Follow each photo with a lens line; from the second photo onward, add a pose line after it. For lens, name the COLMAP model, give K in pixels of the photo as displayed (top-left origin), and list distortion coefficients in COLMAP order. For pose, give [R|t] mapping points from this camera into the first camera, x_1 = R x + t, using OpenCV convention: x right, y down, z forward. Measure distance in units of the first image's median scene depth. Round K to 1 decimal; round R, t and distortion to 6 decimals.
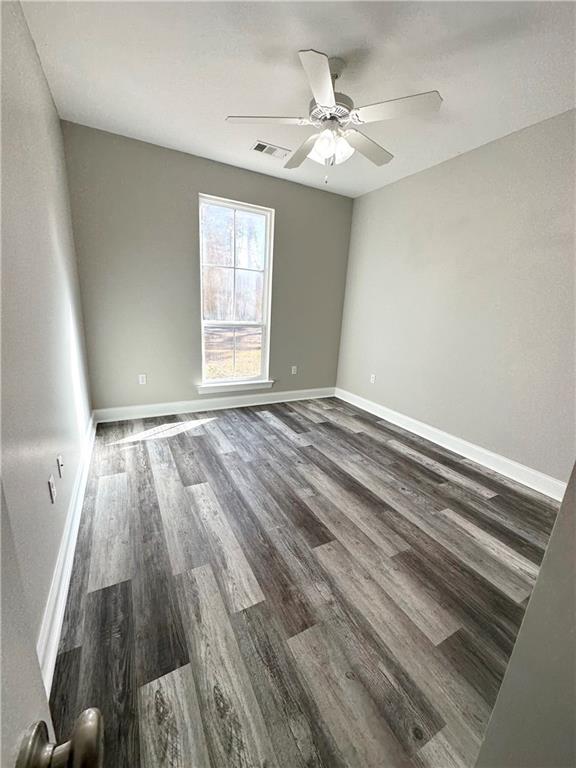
lens RADIAL K [[313.4, 0, 287.4], [0, 313.4, 386.5], [0, 0, 1]] dist [-0.000771, 0.000676]
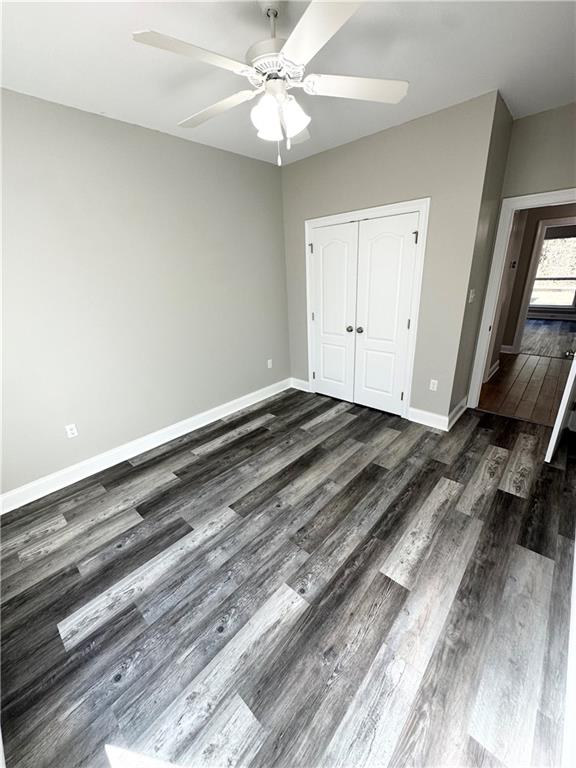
lens RADIAL K [[313.4, 0, 287.4], [0, 313.4, 386.5], [0, 0, 1]] dist [-0.000771, 0.000676]
pose [[-0.354234, -0.364368, 0.861252, -0.614592], [0.258623, 0.846880, 0.464660, -0.439588], [-0.898684, 0.387338, -0.205760, 1.102350]]
